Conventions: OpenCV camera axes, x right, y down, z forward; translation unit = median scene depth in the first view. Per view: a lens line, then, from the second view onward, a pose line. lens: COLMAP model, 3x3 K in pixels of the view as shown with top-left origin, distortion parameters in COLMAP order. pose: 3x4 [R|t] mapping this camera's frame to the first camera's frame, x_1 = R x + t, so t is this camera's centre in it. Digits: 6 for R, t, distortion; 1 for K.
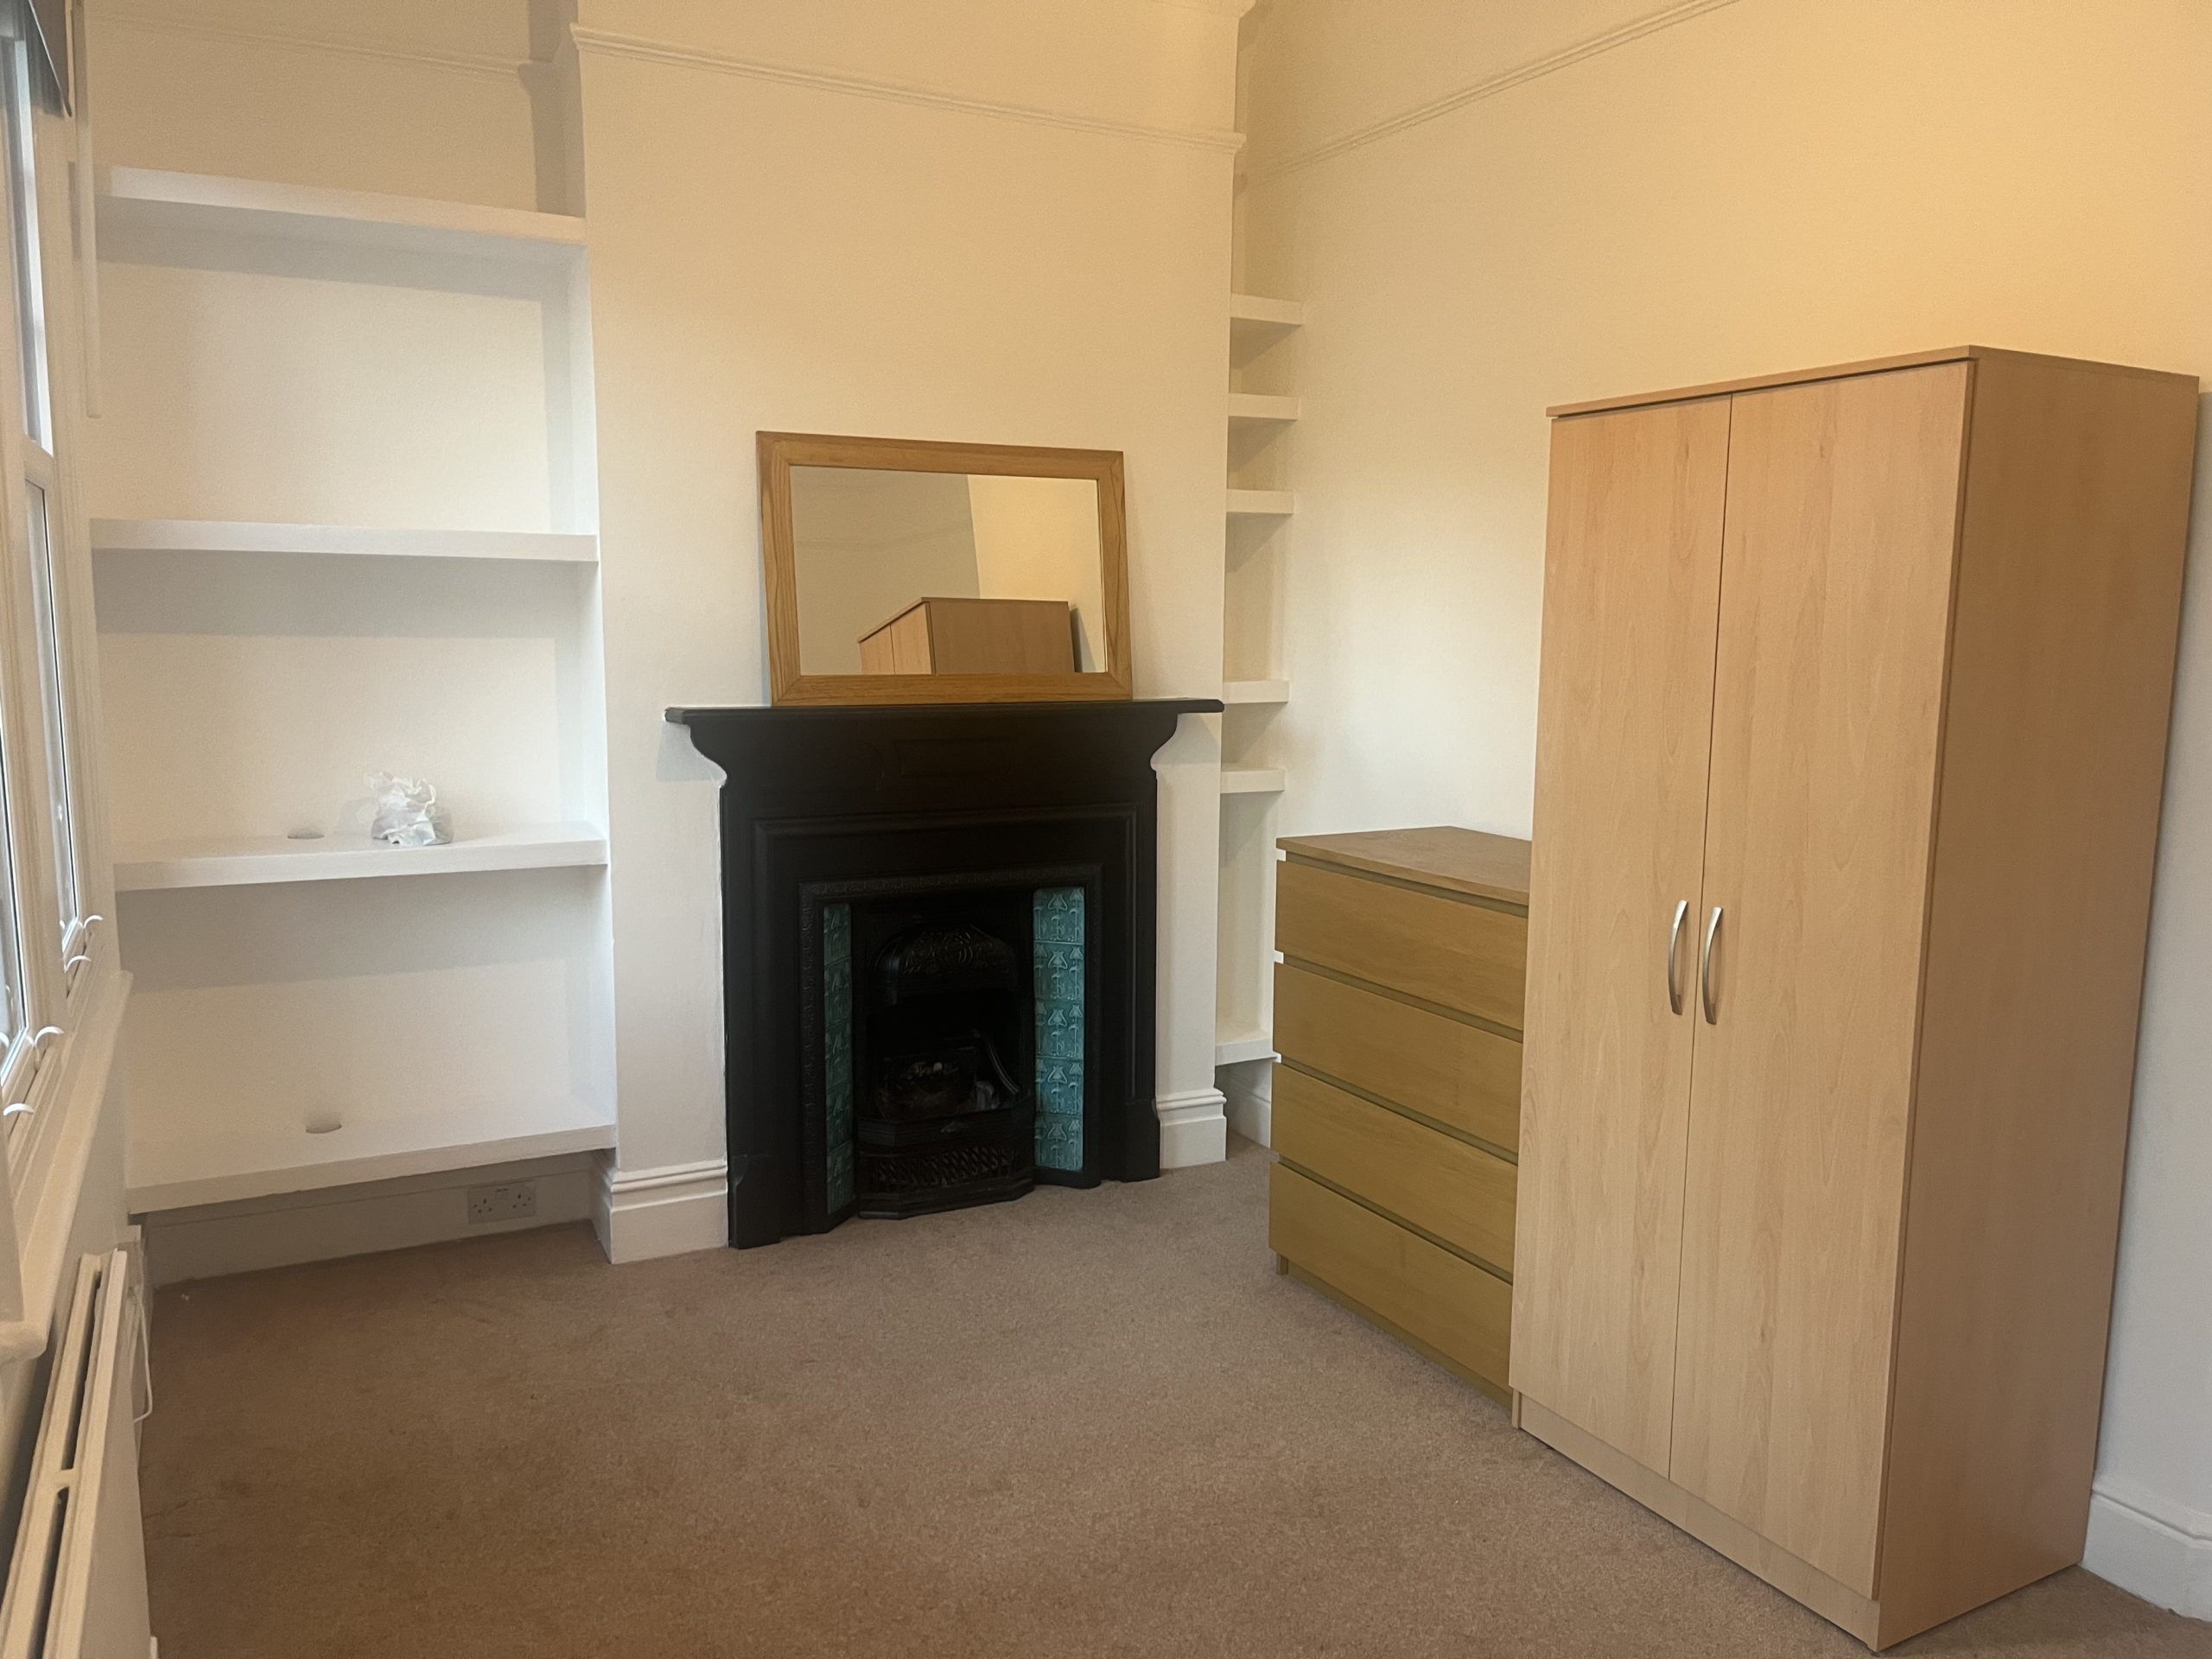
lens RADIAL K [[1636.9, 0, 1111.5], [0, 1636.9, 848.7], [0, 0, 1]] dist [0.053550, -0.072979]
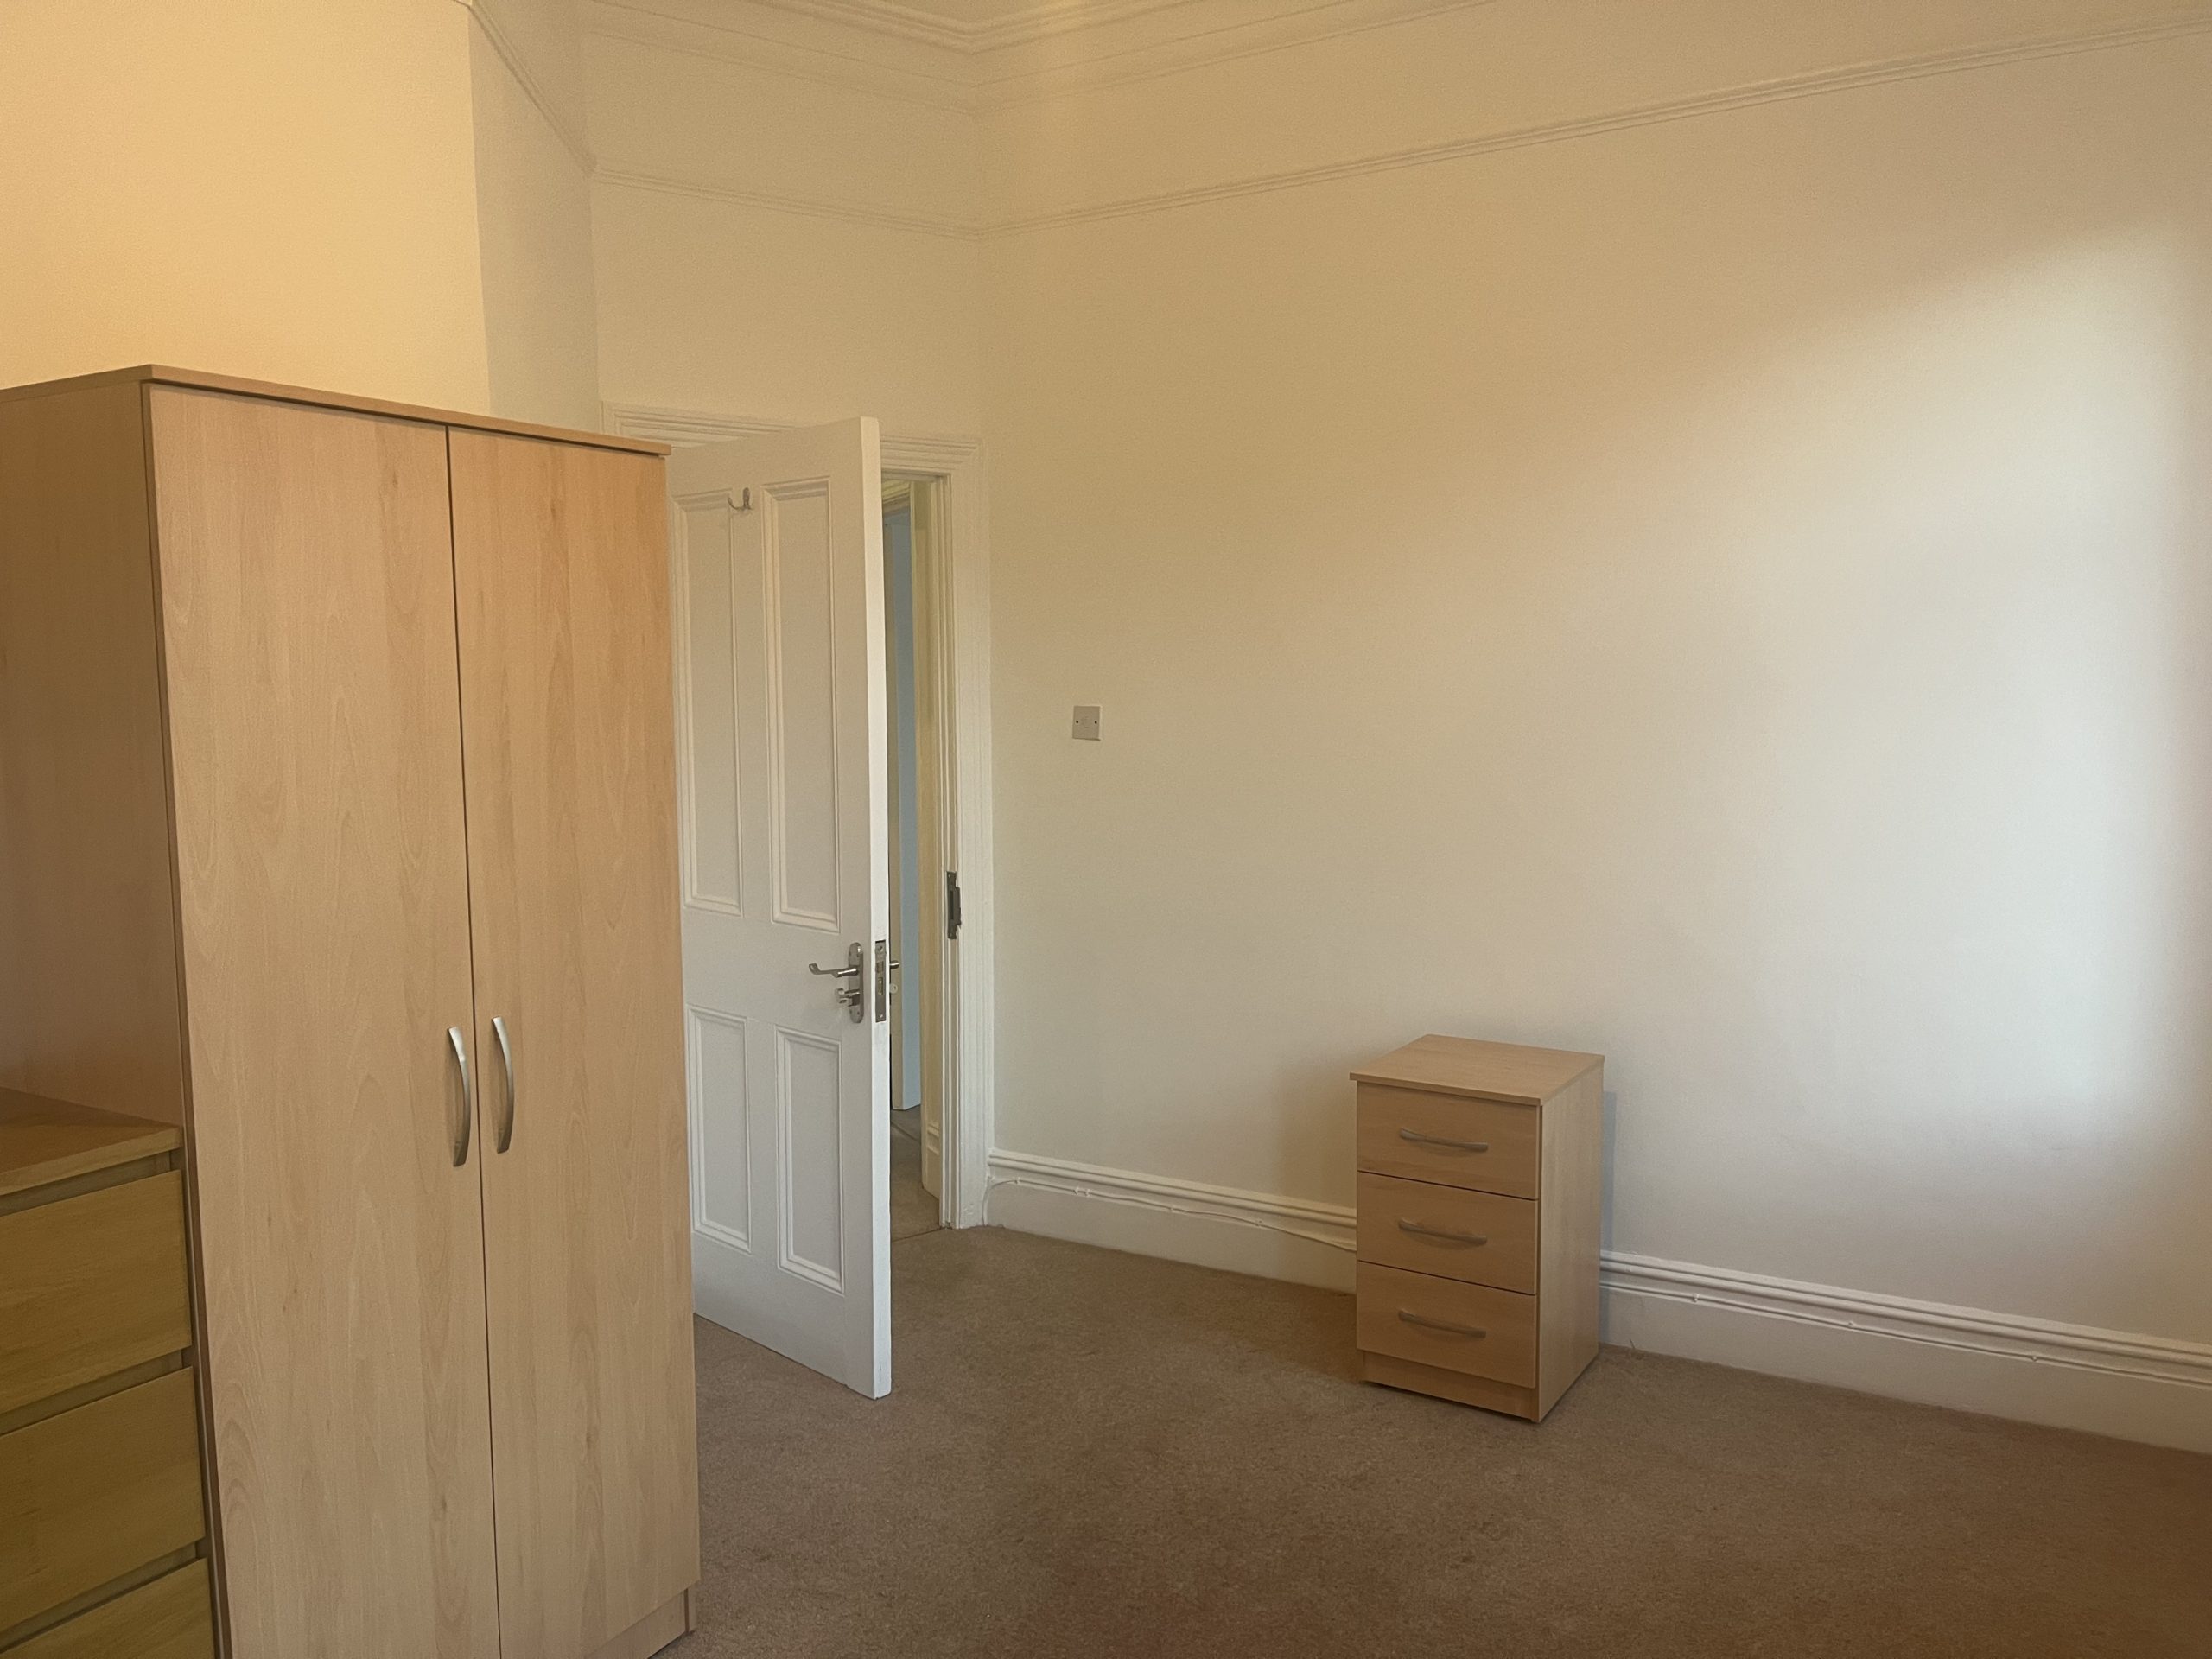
lens RADIAL K [[1636.9, 0, 1111.5], [0, 1636.9, 848.7], [0, 0, 1]] dist [0.053550, -0.072979]
pose [[0.751688, -0.076767, 0.655036, 0.058389], [0.102416, 0.994741, -0.000950, -0.021962], [-0.651518, 0.067800, 0.755597, 0.146539]]
